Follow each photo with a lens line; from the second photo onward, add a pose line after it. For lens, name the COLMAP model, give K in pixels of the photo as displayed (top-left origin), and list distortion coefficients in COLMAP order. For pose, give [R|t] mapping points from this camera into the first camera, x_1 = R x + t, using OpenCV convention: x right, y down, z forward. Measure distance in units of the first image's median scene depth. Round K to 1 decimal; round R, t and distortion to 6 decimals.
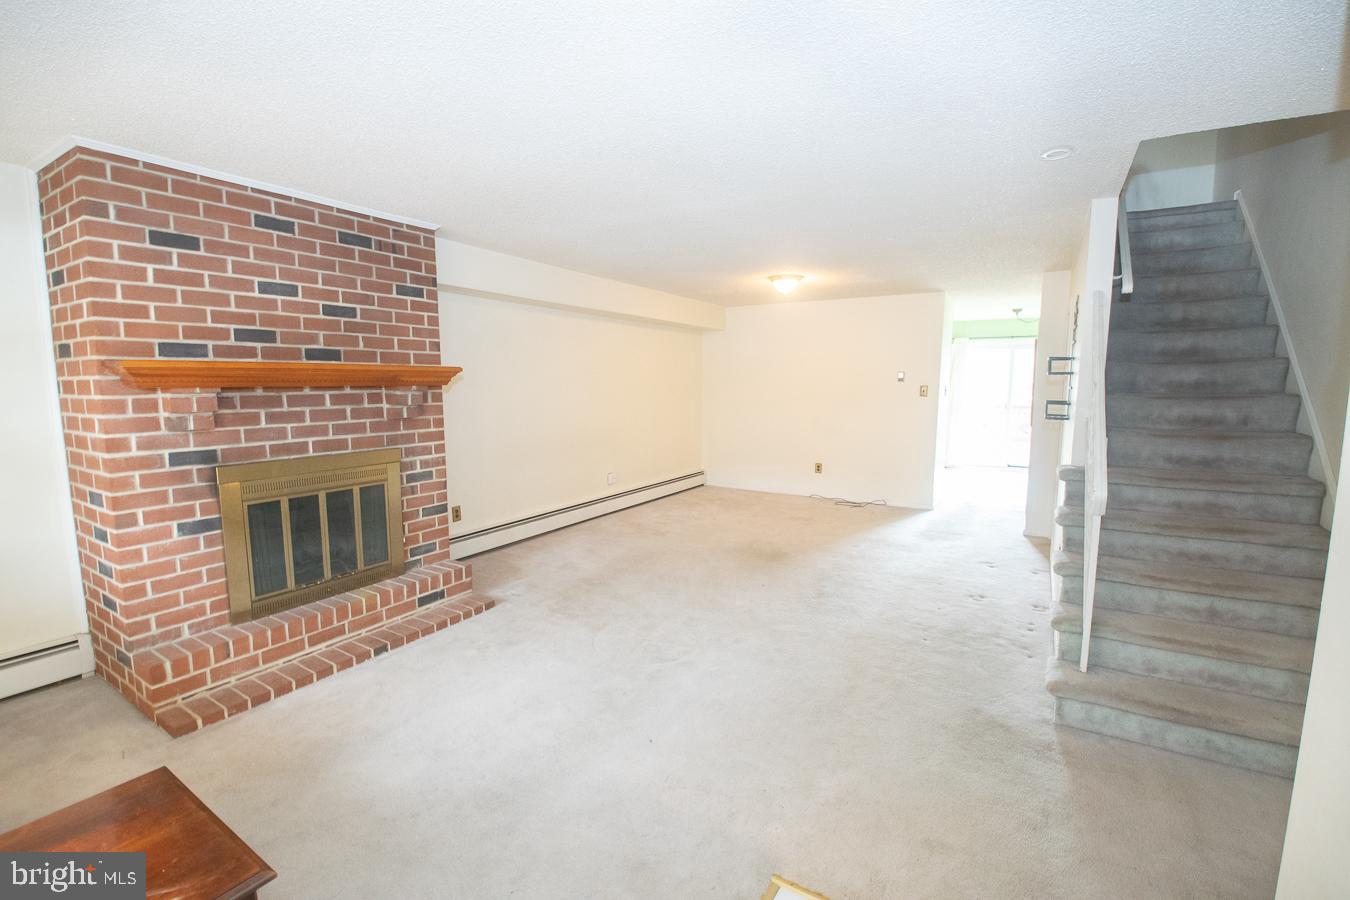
lens RADIAL K [[608.3, 0, 675.0], [0, 608.3, 450.0], [0, 0, 1]] dist [0.000237, -0.000170]
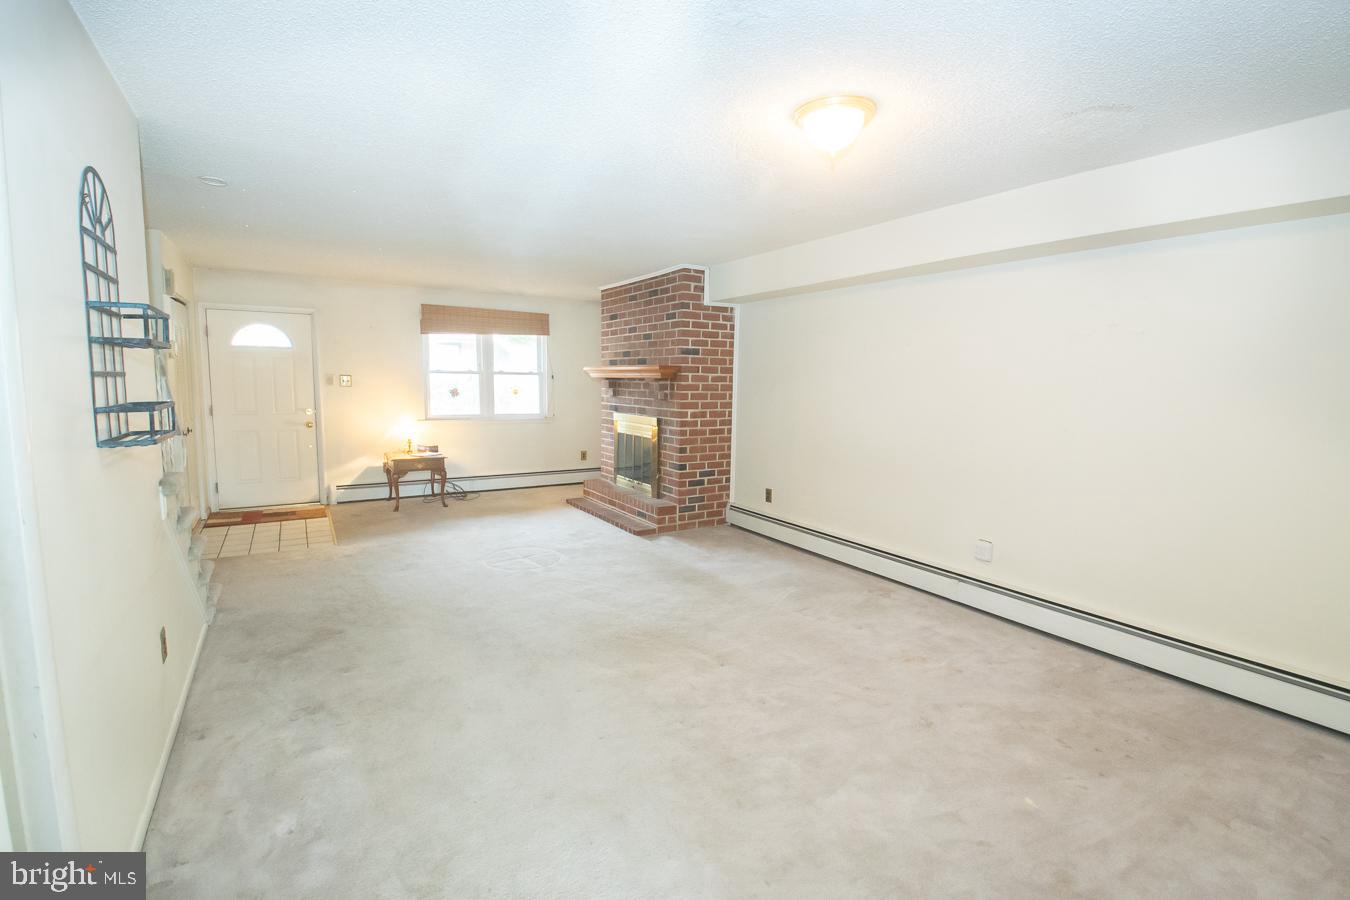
lens RADIAL K [[608.3, 0, 675.0], [0, 608.3, 450.0], [0, 0, 1]] dist [0.000237, -0.000170]
pose [[-0.438559, 0.092546, -0.893924, 0.959045], [-0.128830, 0.977936, 0.164448, -0.189346], [0.889420, 0.187285, -0.416960, 1.735187]]
